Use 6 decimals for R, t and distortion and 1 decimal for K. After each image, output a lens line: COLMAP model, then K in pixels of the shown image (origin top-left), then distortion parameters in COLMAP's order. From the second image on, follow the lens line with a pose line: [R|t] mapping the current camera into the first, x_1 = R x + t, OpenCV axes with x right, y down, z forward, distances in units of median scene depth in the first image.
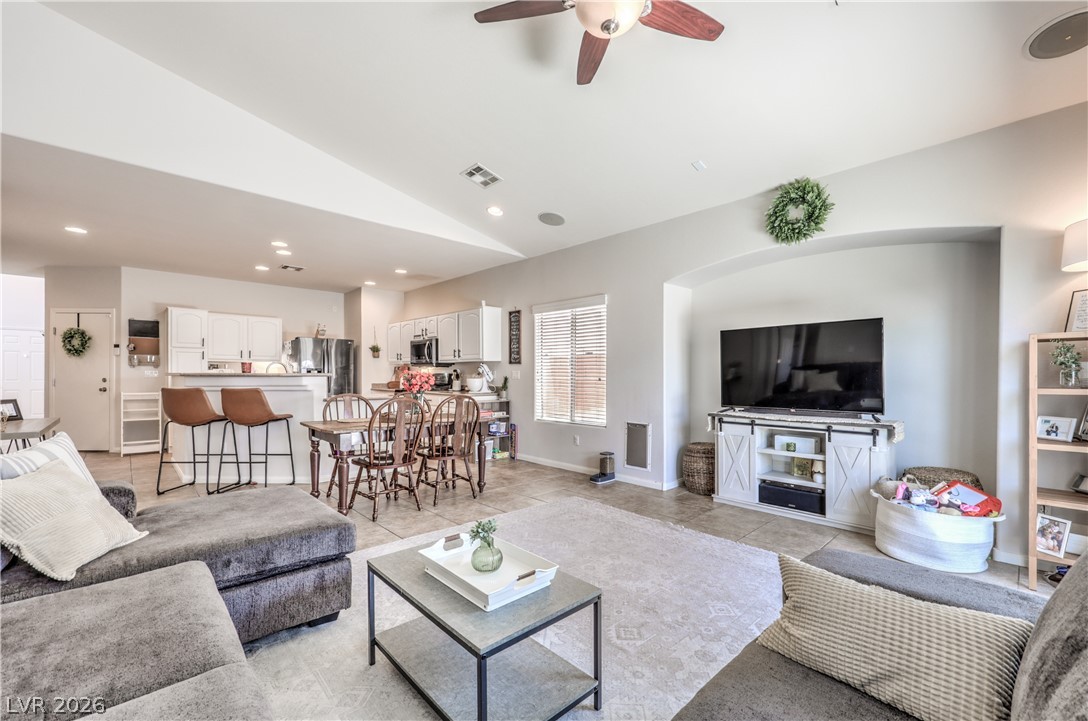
lens RADIAL K [[457.7, 0, 509.9], [0, 457.7, 374.2], [0, 0, 1]] dist [0.001810, 0.000059]
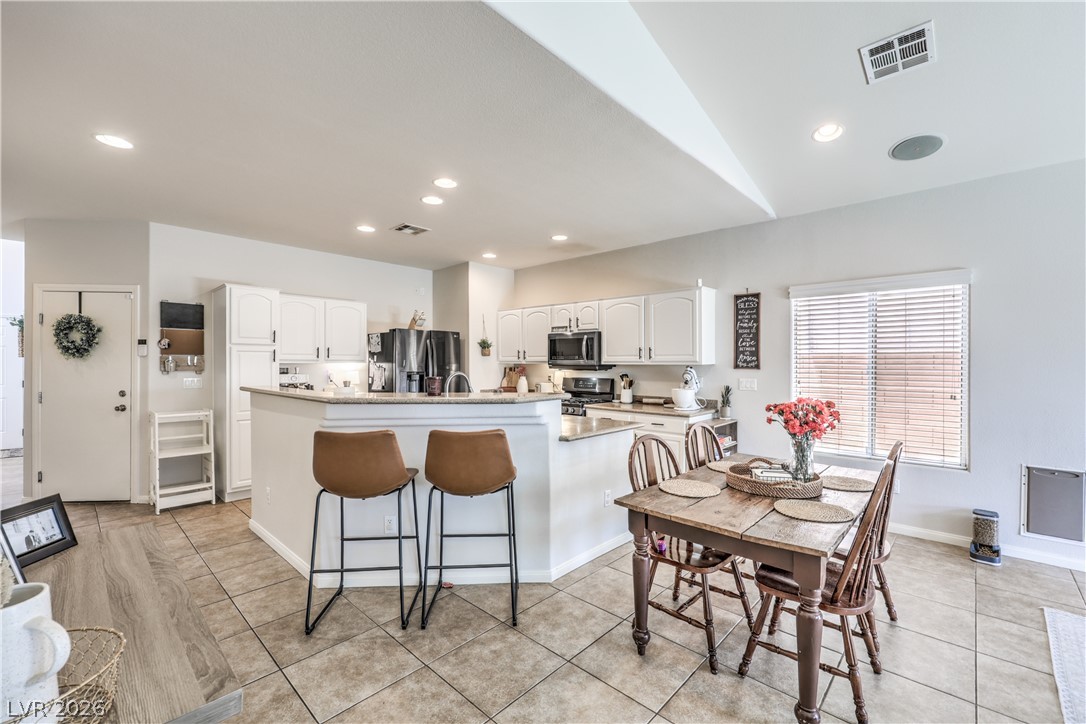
lens RADIAL K [[456.8, 0, 513.5], [0, 456.8, 362.3], [0, 0, 1]] dist [0.001810, 0.000059]
pose [[0.997046, -0.001880, 0.076778, -0.376055], [0.001873, 0.999998, 0.000157, -0.031288], [-0.076778, -0.000013, 0.997048, 0.302528]]
